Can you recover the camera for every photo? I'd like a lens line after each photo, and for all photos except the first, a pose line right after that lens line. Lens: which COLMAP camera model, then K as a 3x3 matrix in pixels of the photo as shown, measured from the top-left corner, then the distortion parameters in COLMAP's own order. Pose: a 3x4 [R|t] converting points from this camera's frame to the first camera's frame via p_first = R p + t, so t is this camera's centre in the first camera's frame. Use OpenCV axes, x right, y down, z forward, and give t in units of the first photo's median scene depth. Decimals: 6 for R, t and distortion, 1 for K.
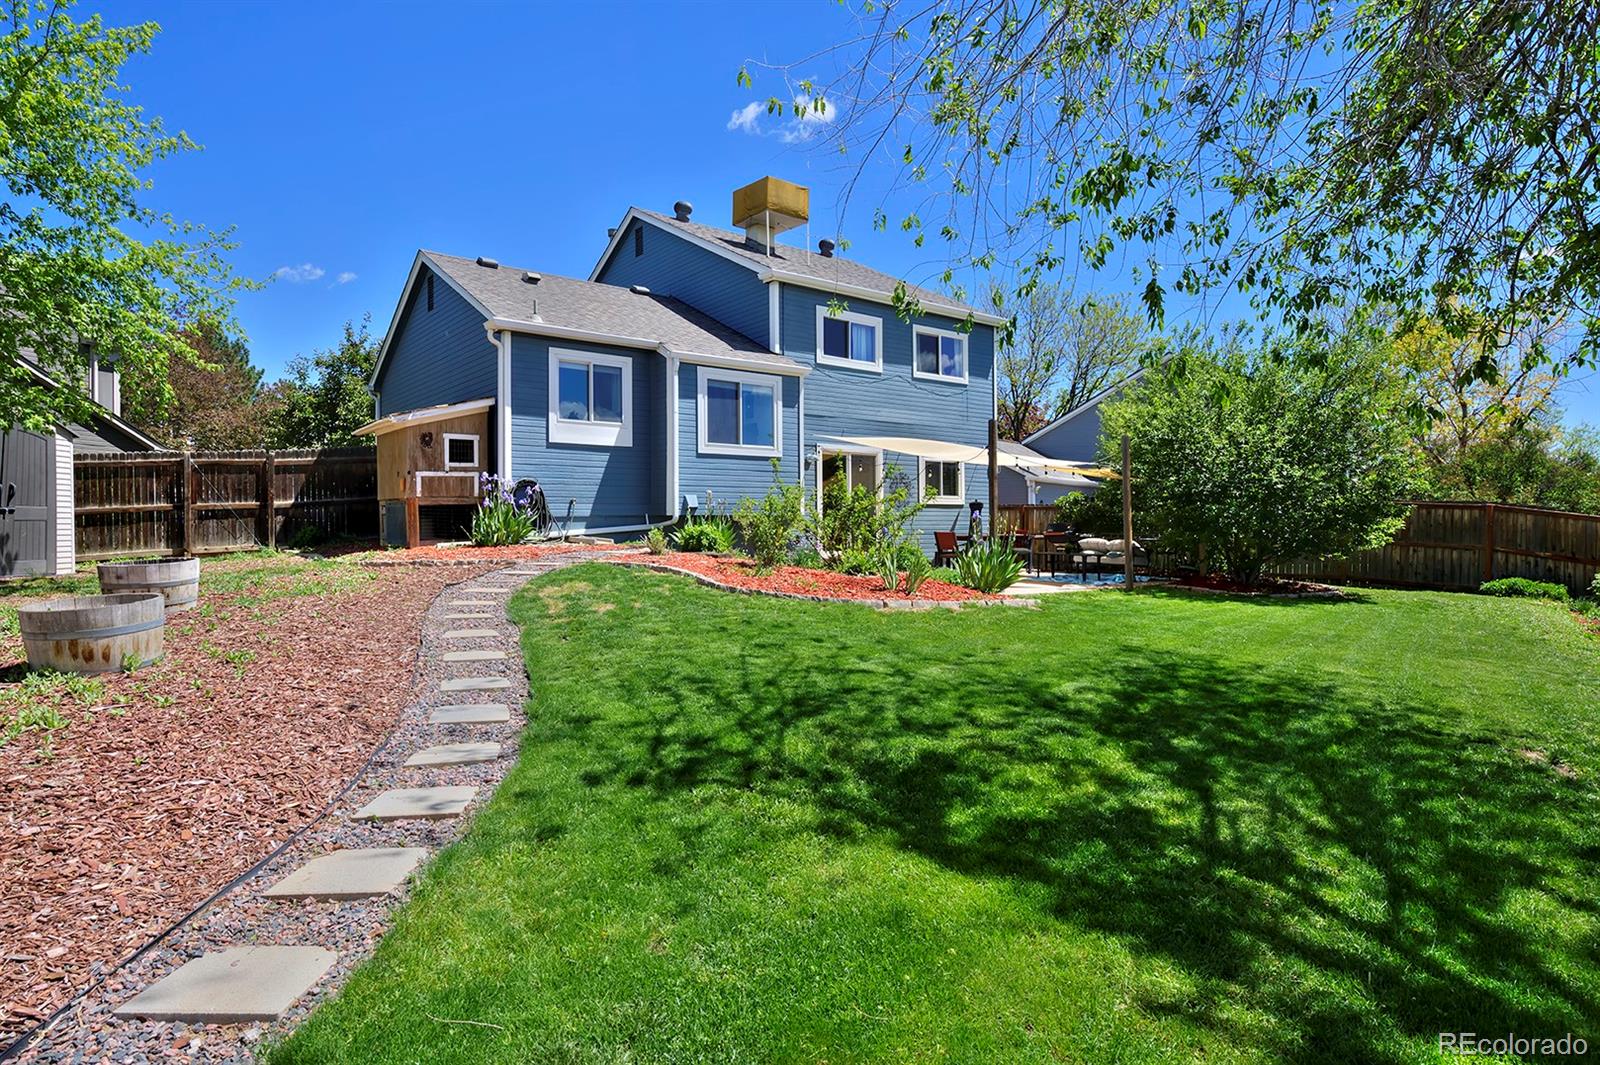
lens RADIAL K [[868.1, 0, 803.3], [0, 868.1, 530.1], [0, 0, 1]] dist [-0.032985, -0.000797]
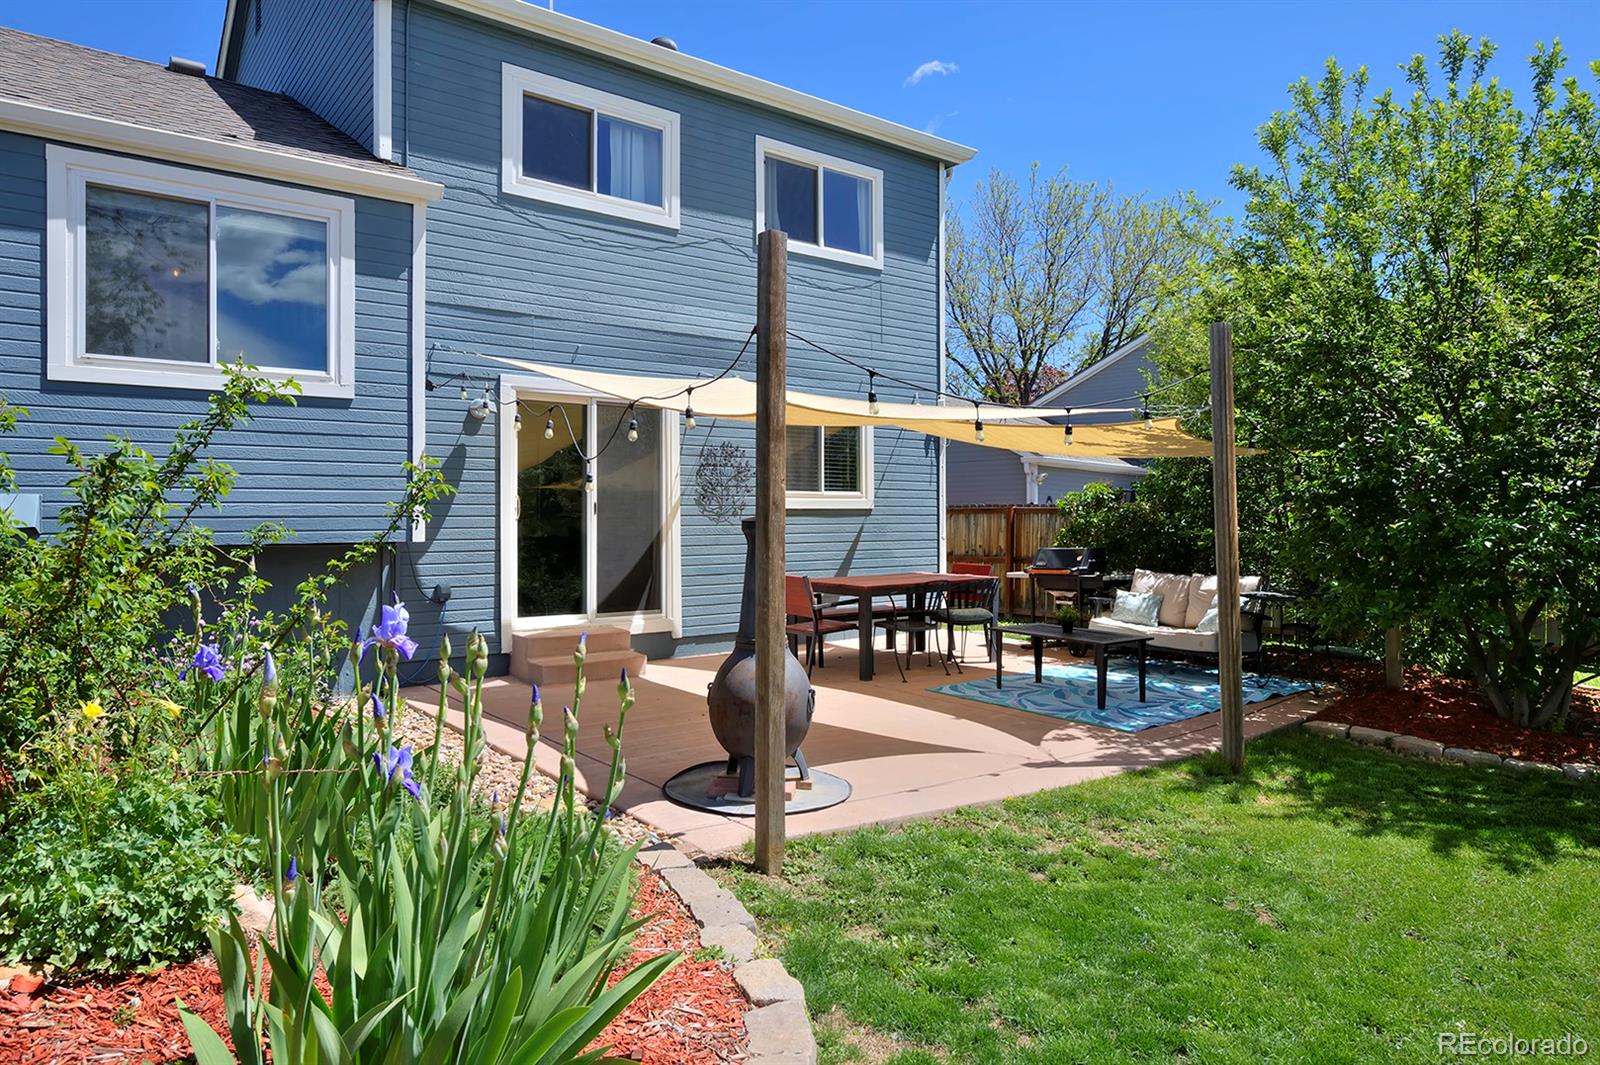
lens RADIAL K [[998.2, 0, 796.9], [0, 998.2, 524.4], [0, 0, 1]] dist [-0.000977, 0.000314]
pose [[0.999986, -0.000738, -0.005312, 0.182582], [0.000727, 0.999997, -0.002216, -0.024039], [0.005314, 0.002212, 0.999983, 0.534816]]
